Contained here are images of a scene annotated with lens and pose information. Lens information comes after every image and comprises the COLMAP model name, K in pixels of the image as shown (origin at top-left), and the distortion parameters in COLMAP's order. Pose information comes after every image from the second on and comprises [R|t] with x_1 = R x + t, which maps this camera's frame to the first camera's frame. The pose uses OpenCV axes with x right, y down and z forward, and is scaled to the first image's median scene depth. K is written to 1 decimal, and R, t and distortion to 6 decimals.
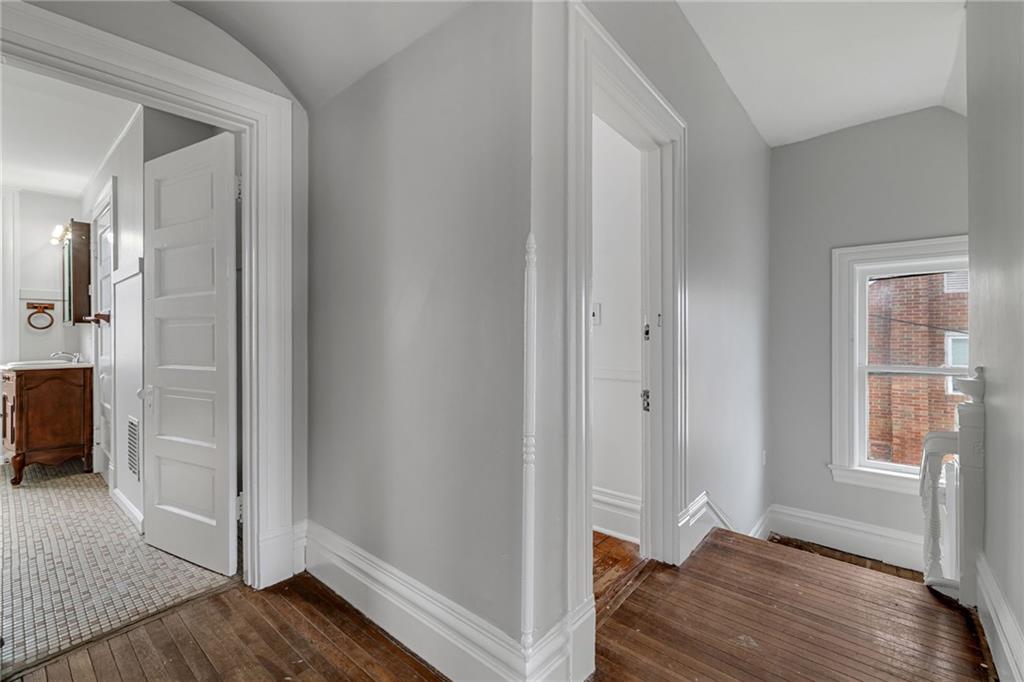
lens RADIAL K [[437.1, 0, 511.0], [0, 437.1, 334.2], [0, 0, 1]] dist [0.000125, 0.000078]
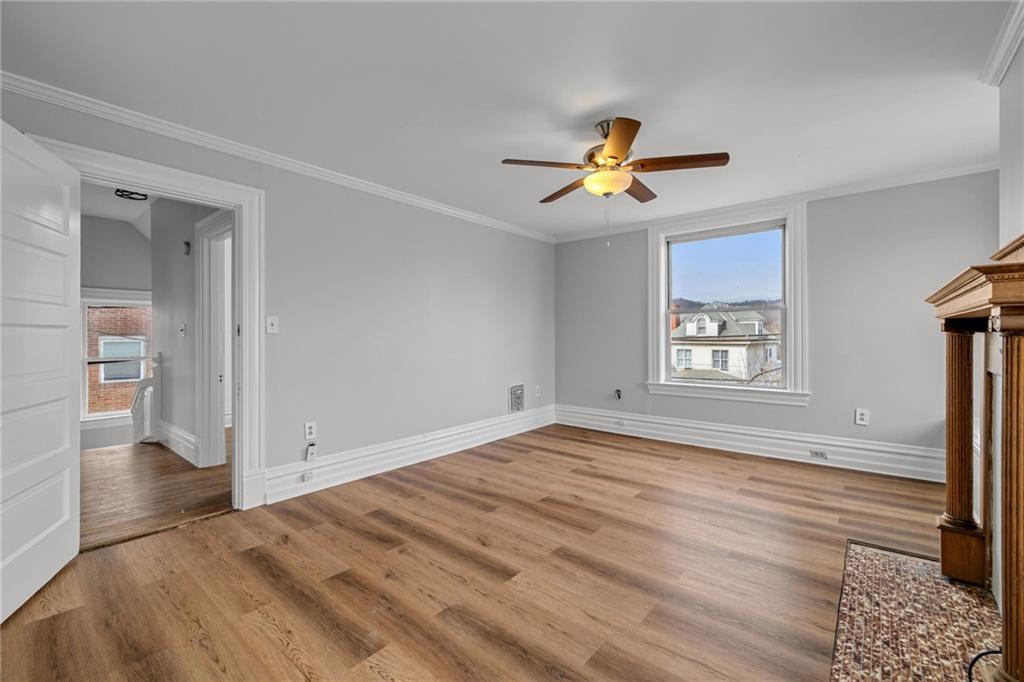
lens RADIAL K [[437.1, 0, 511.0], [0, 437.1, 334.2], [0, 0, 1]] dist [0.000125, 0.000078]
pose [[-0.012747, 0.005200, 0.999905, -0.840930], [0.003770, 0.999980, -0.005152, -0.003340], [-0.999912, 0.003704, -0.012766, -0.563288]]
